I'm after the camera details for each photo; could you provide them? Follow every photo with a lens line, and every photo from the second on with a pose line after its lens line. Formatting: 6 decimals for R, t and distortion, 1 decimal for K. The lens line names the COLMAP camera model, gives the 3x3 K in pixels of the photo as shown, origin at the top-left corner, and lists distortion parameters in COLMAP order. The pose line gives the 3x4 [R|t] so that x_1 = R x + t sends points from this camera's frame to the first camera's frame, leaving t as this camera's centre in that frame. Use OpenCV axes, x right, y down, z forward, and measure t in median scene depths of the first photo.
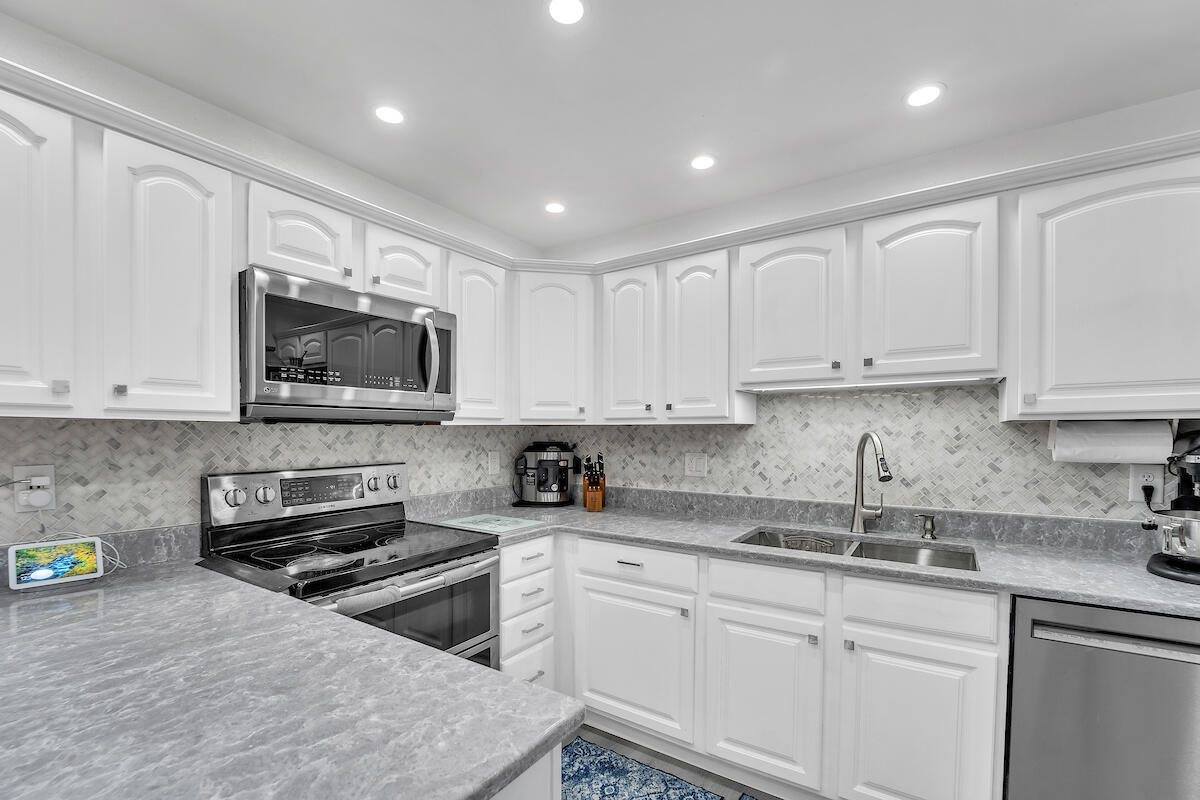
lens RADIAL K [[518.1, 0, 597.6], [0, 518.1, 445.3], [0, 0, 1]] dist [-0.024353, -0.000149]
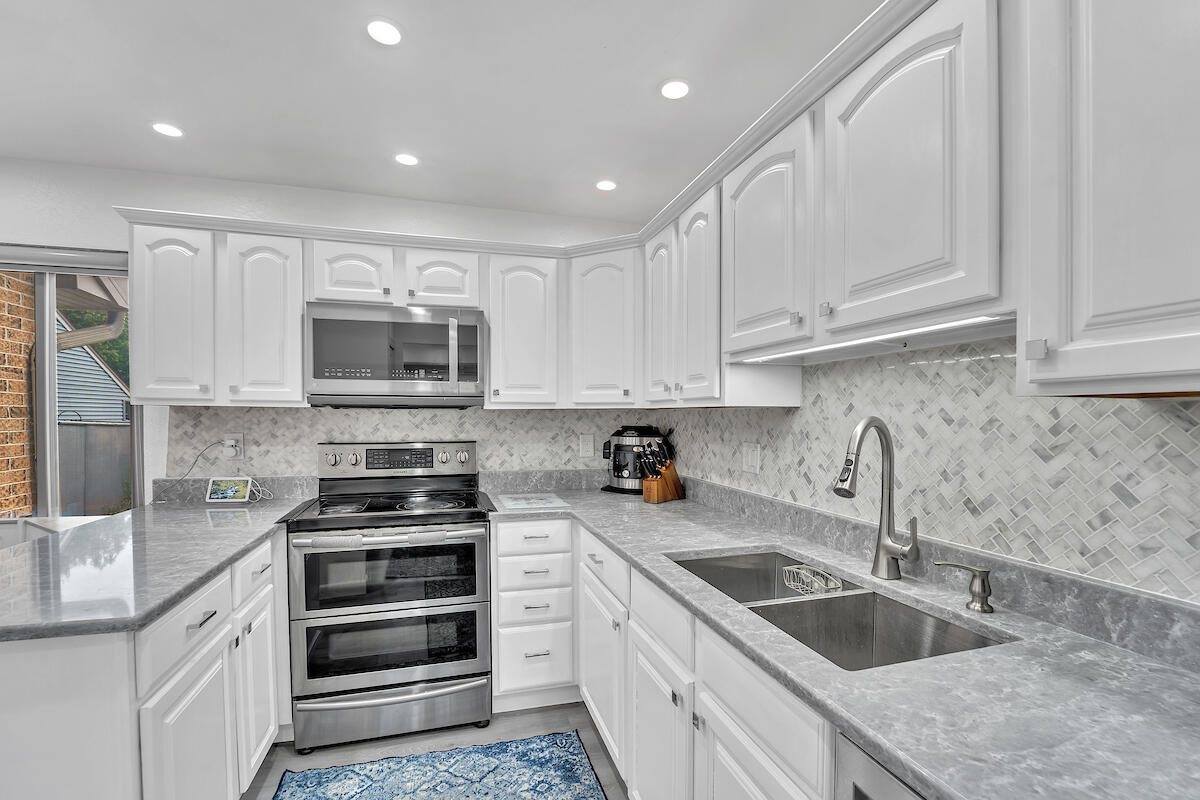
lens RADIAL K [[527.3, 0, 597.1], [0, 527.3, 427.7], [0, 0, 1]] dist [-0.026160, 0.000010]
pose [[0.764686, 0.019714, -0.644102, 0.664987], [-0.021208, 0.999760, 0.005421, -0.010364], [0.644054, 0.009515, 0.764921, 0.287275]]
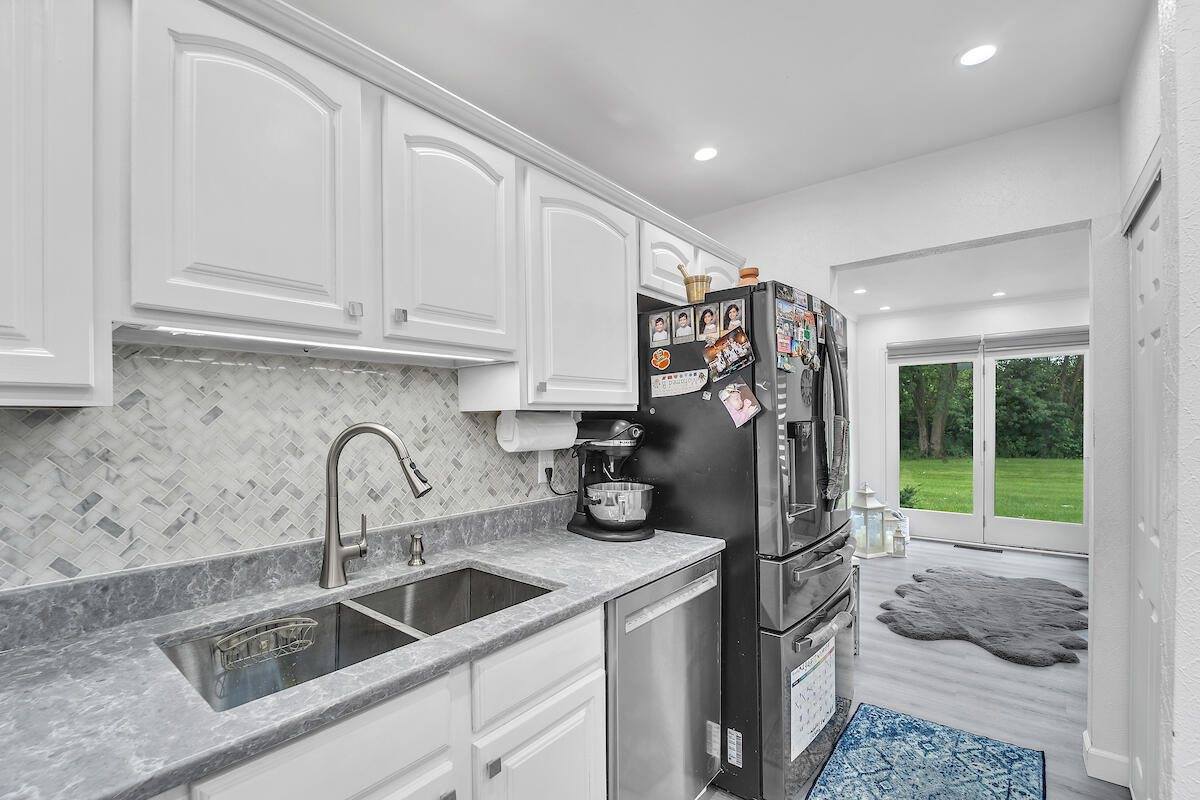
lens RADIAL K [[527.3, 0, 597.1], [0, 527.3, 427.7], [0, 0, 1]] dist [-0.026160, 0.000010]
pose [[0.090043, -0.015080, 0.995824, -0.093852], [0.031831, 0.999418, 0.012256, -0.020015], [-0.995429, 0.030594, 0.090471, 0.636505]]
